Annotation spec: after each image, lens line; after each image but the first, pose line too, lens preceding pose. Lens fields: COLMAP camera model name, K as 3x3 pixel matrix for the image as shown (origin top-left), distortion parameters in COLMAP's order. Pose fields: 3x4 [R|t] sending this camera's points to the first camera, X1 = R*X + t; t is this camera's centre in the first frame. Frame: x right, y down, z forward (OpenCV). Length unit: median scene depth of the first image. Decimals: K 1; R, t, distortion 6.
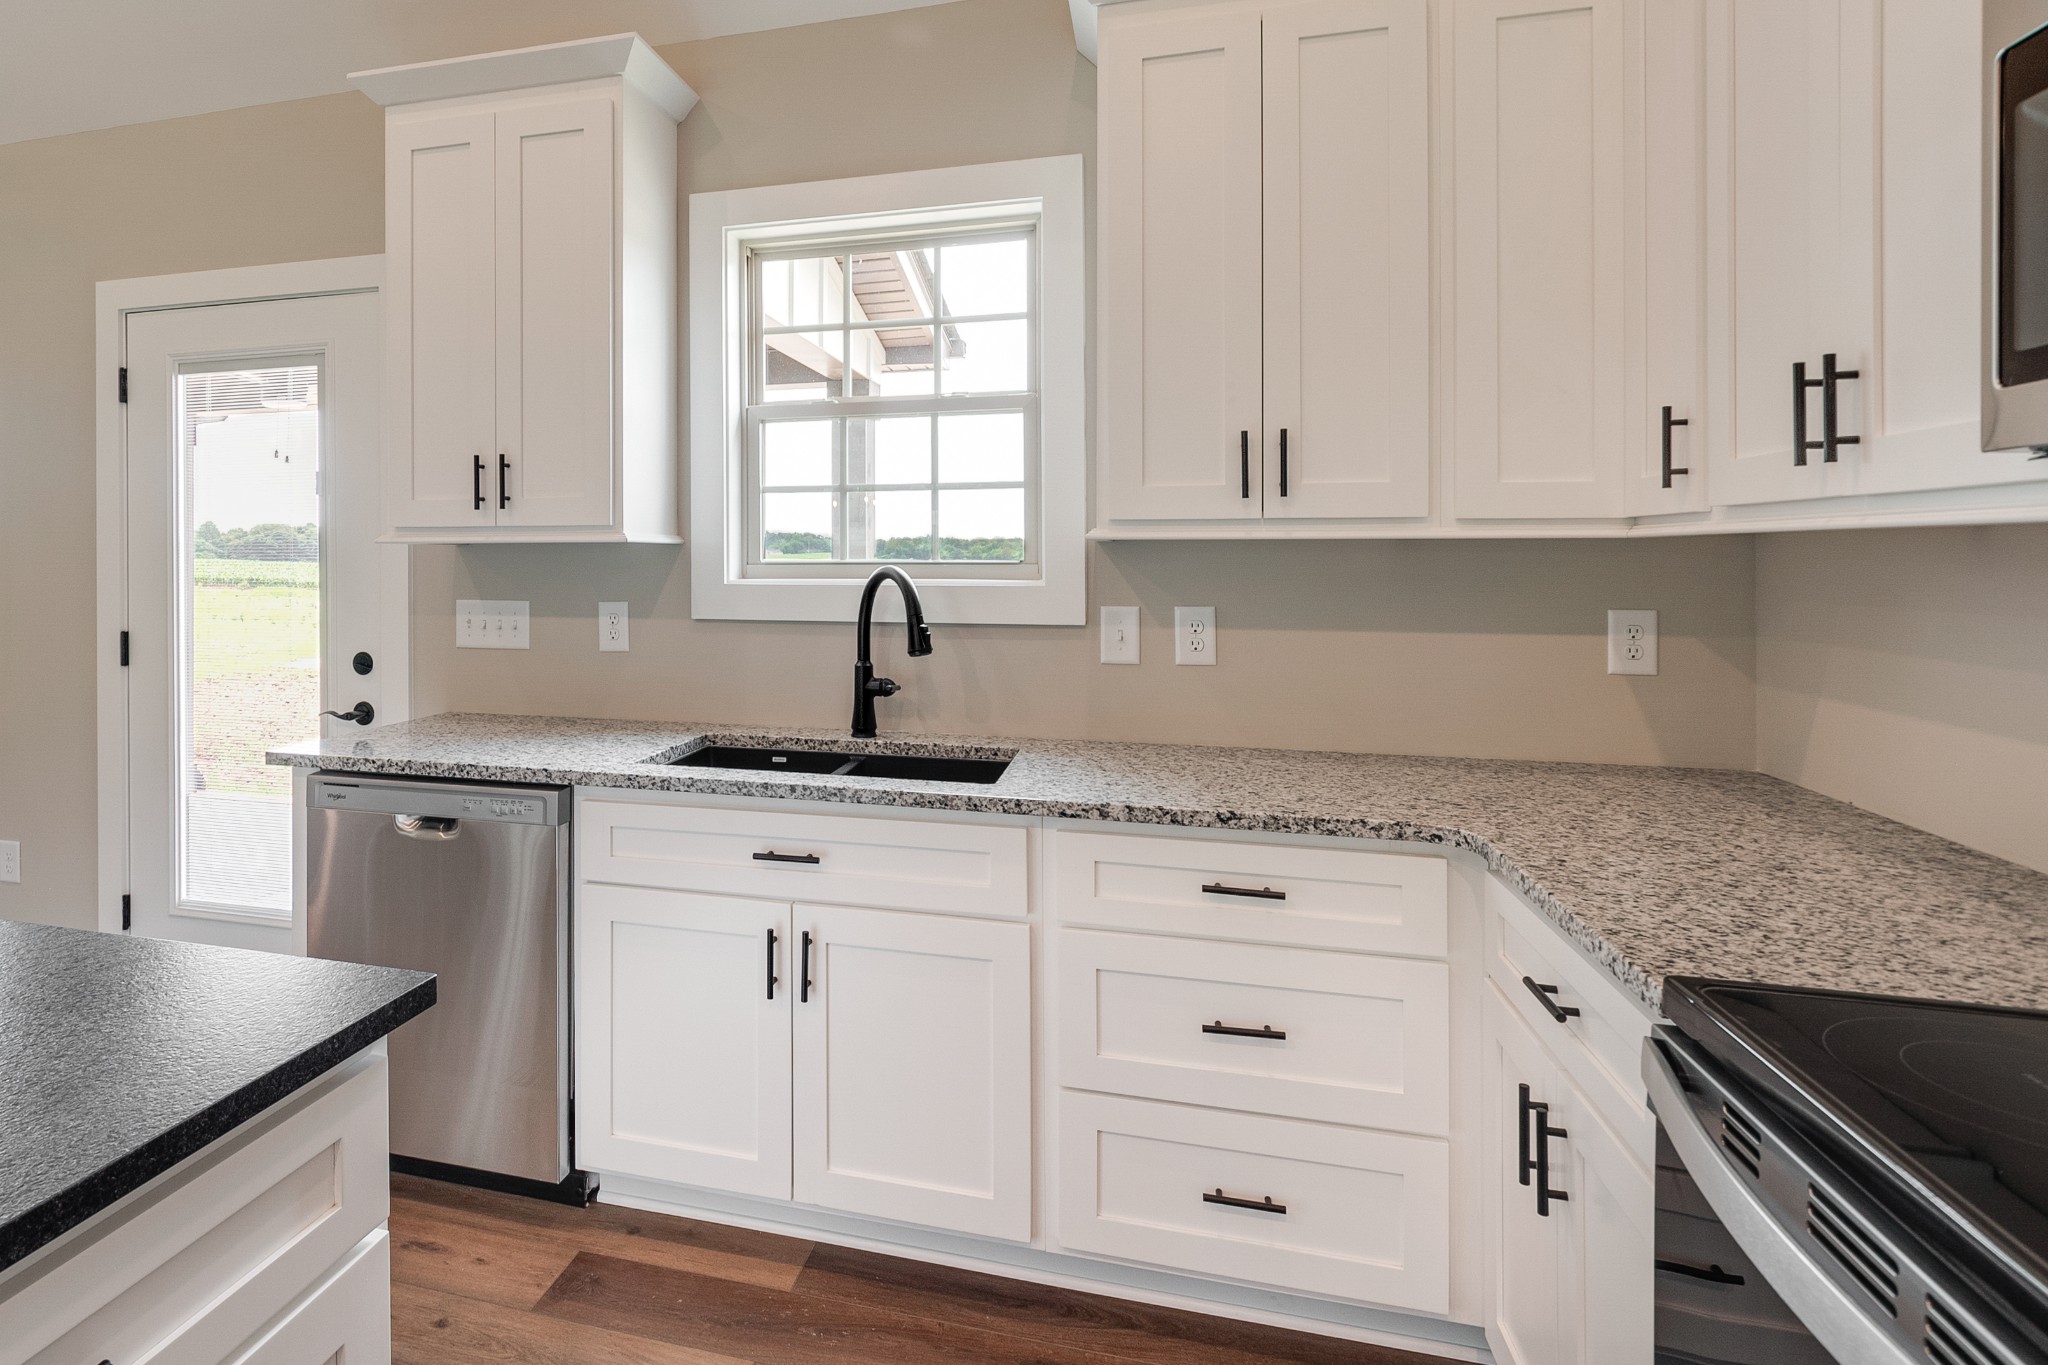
lens RADIAL K [[1114.6, 0, 786.4], [0, 1114.6, 567.6], [0, 0, 1]] dist [0.019221, -0.000057]
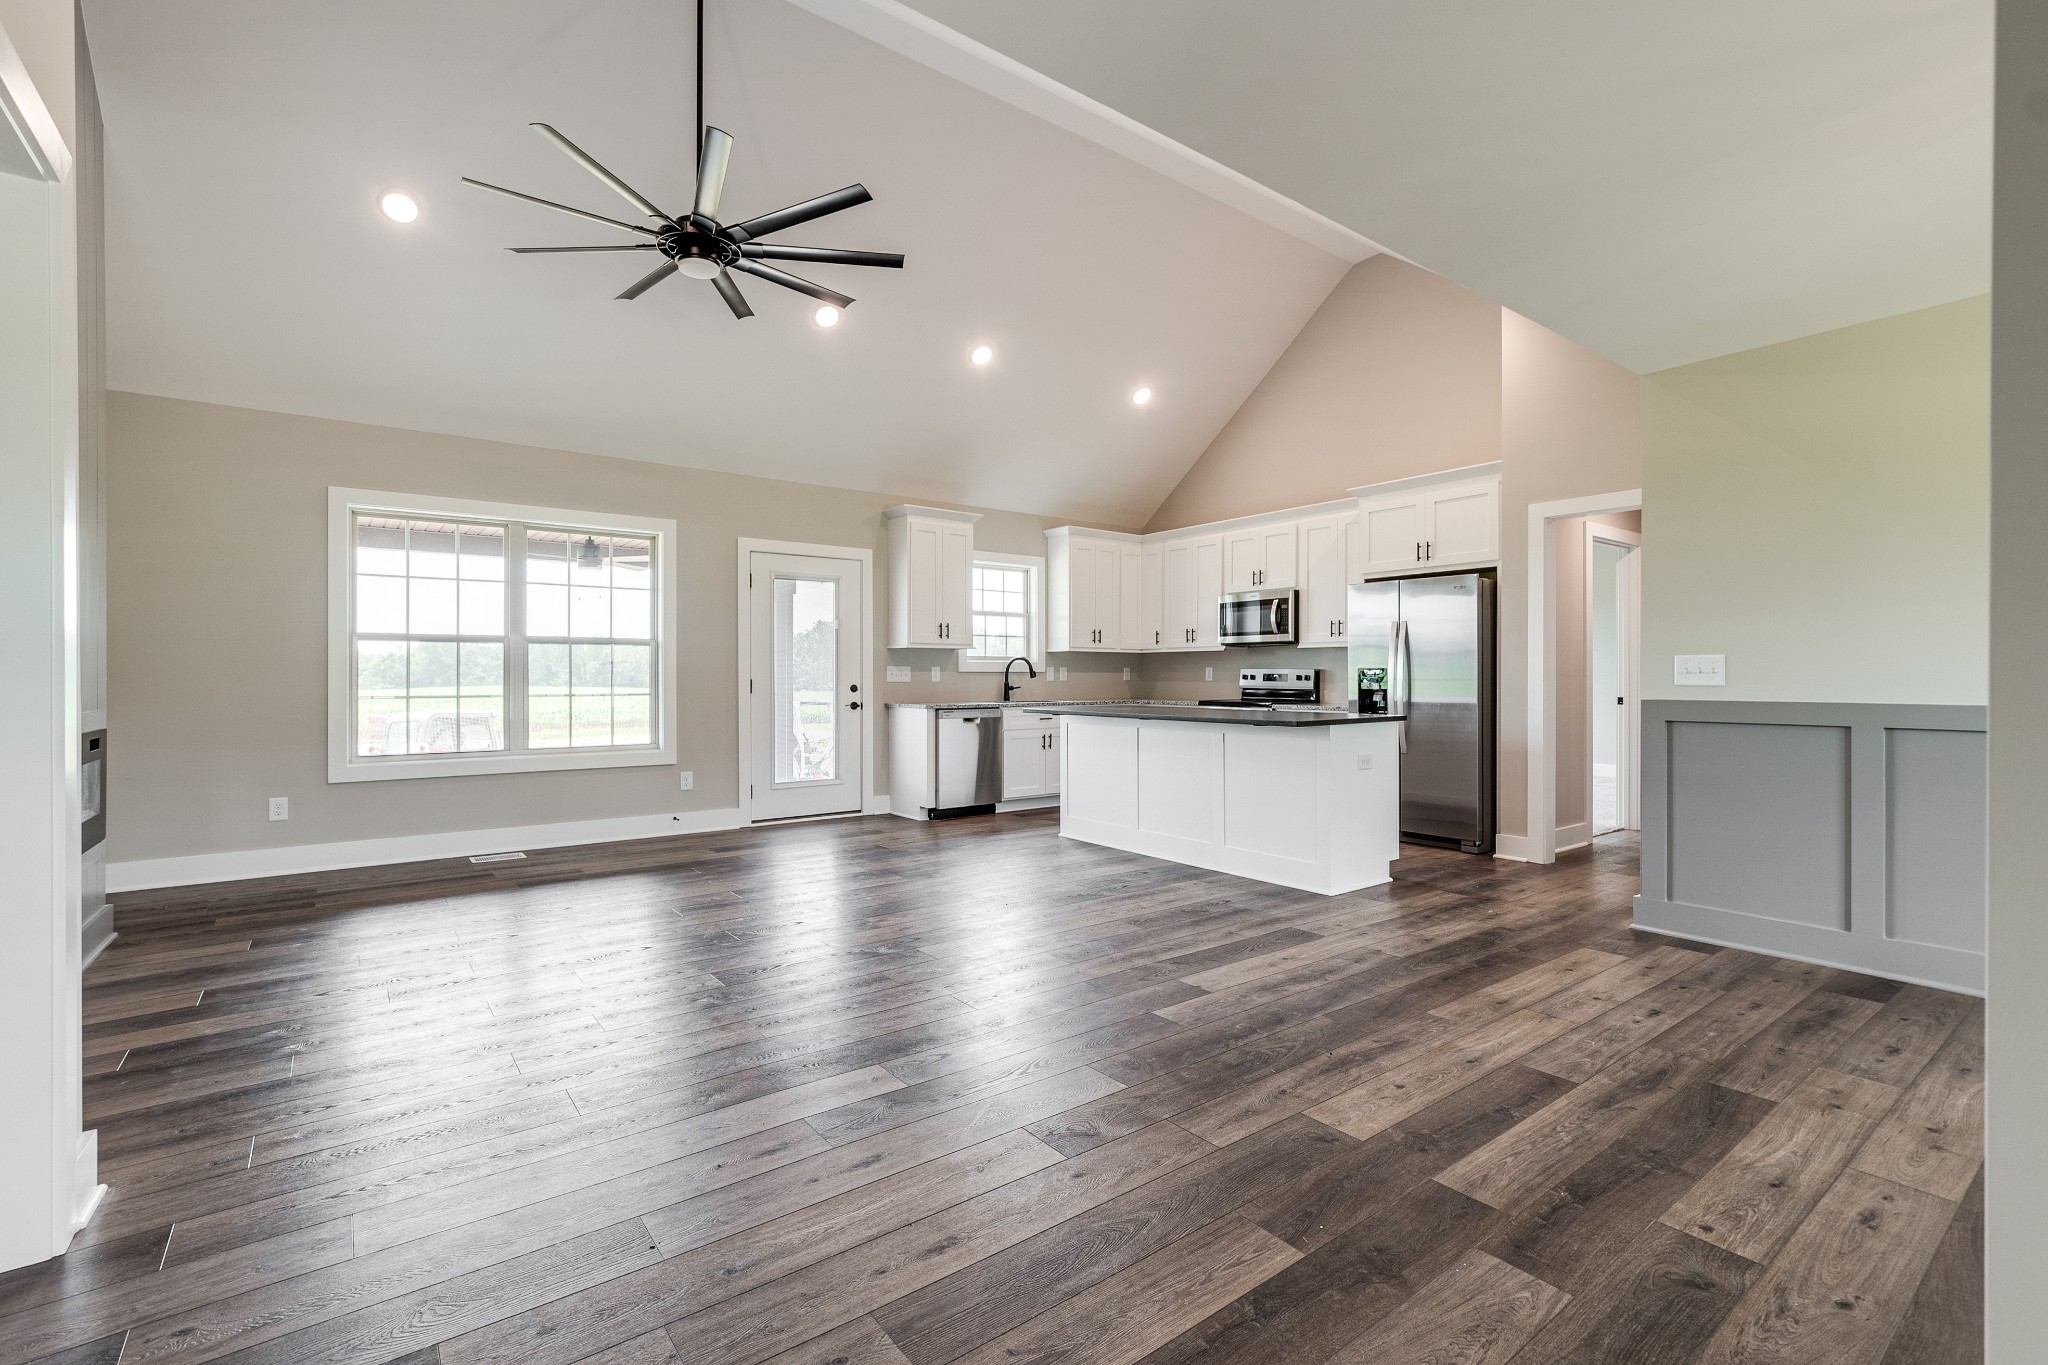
lens RADIAL K [[913.4, 0, 1020.6], [0, 913.4, 679.3], [0, 0, 1]] dist [-0.010058, 0.003682]
pose [[0.571994, -0.002293, 0.820255, -2.377512], [0.005979, 0.999981, -0.001373, 0.078009], [-0.820236, 0.005690, 0.571997, -0.800324]]
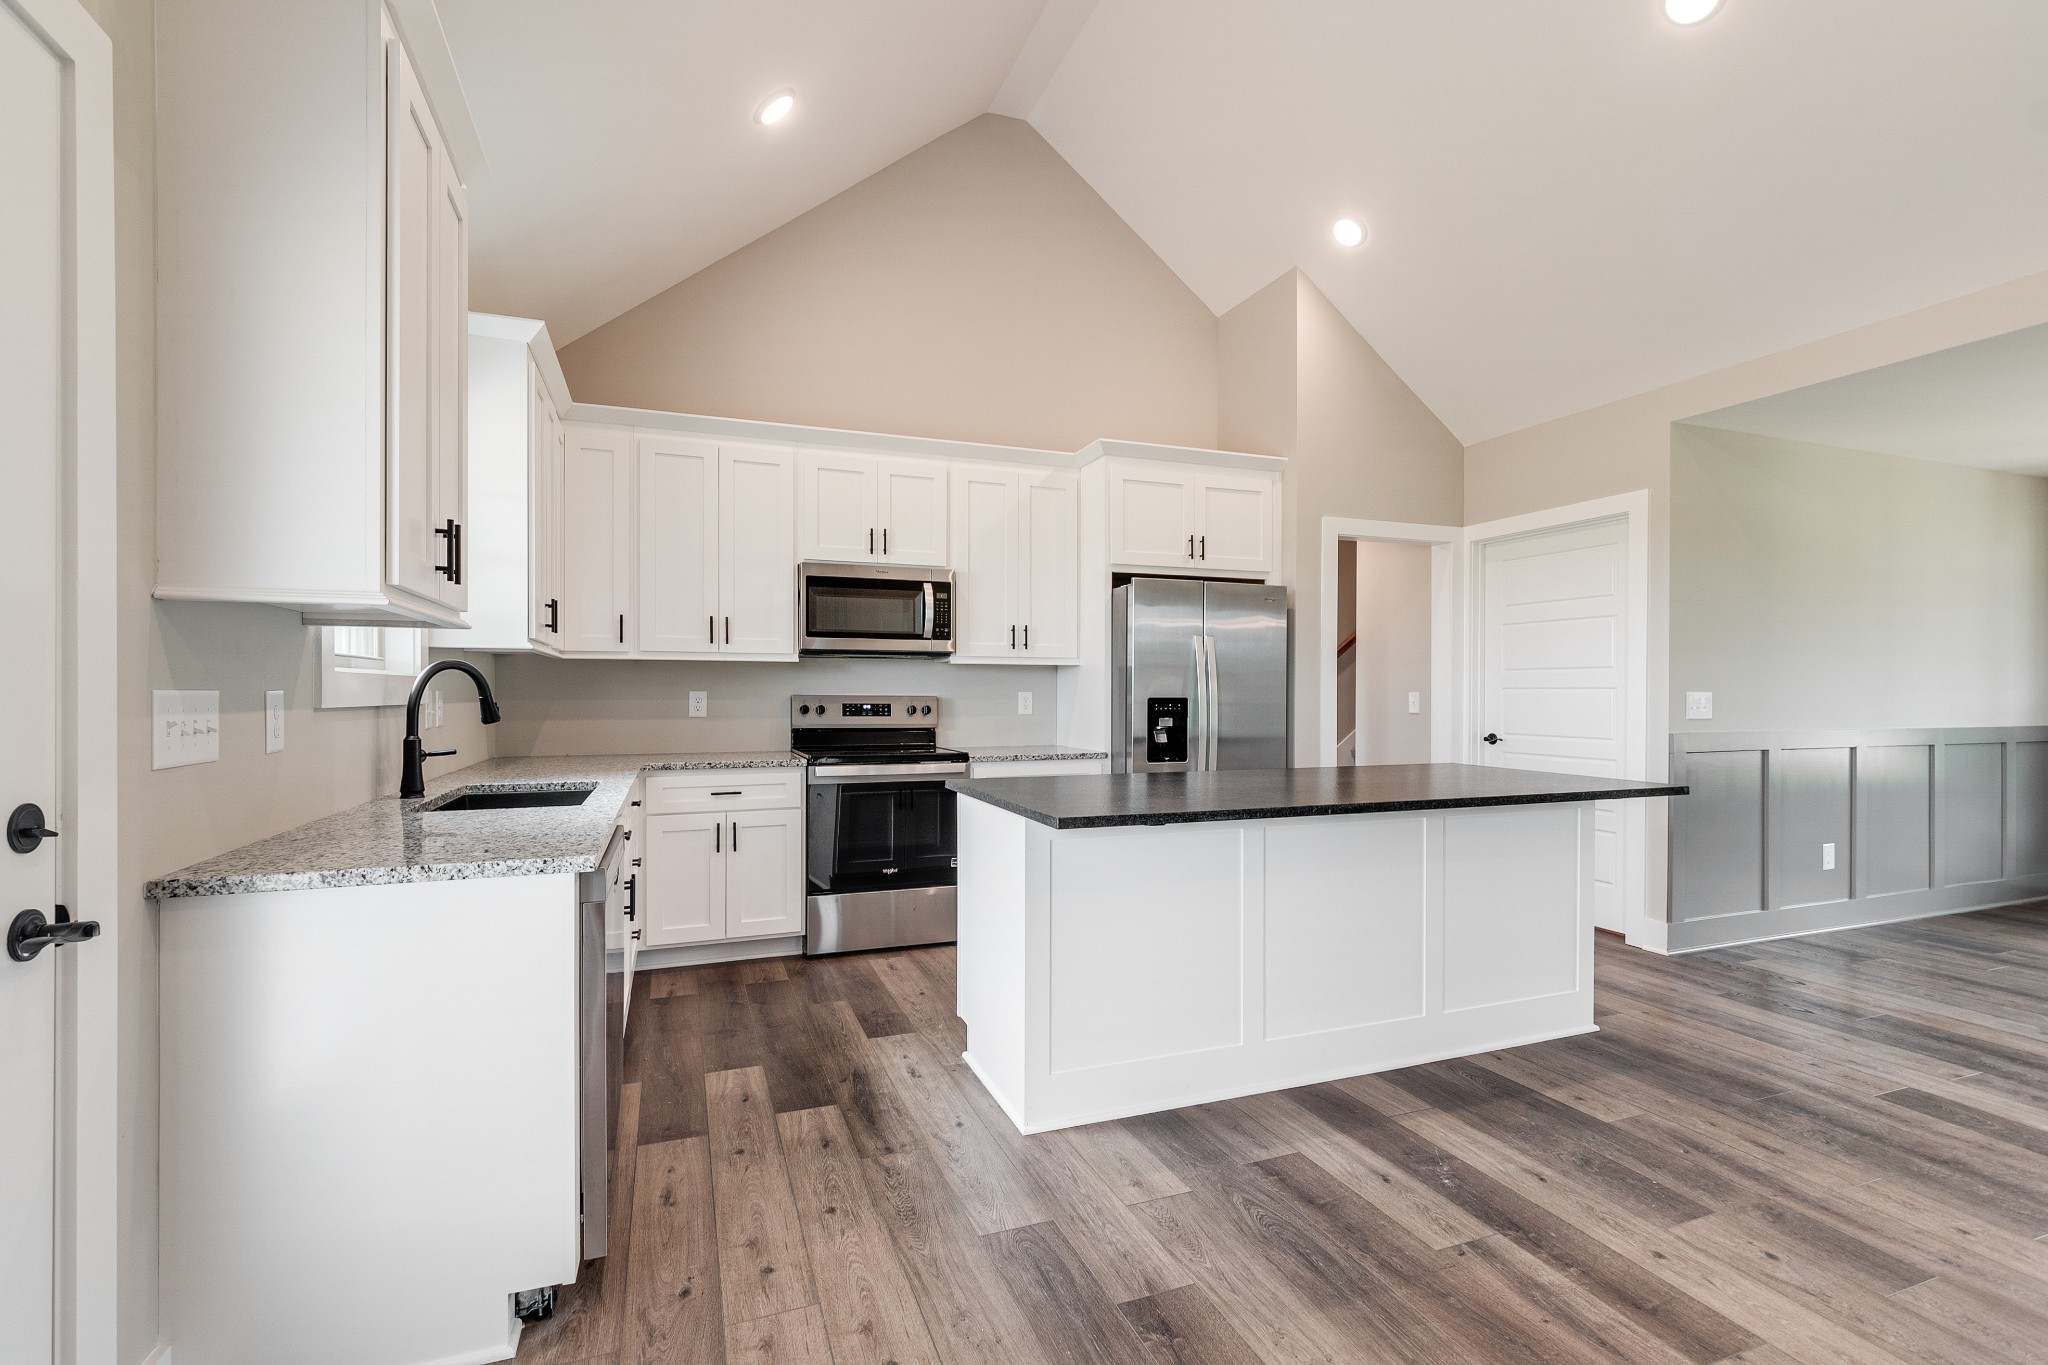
lens RADIAL K [[913.4, 0, 1013.1], [0, 913.4, 673.4], [0, 0, 1]] dist [-0.010058, 0.003682]
pose [[-0.623595, 0.014564, 0.781612, -1.086762], [0.004337, 0.999876, -0.015170, 0.031790], [-0.781735, -0.006070, -0.623581, 1.065696]]
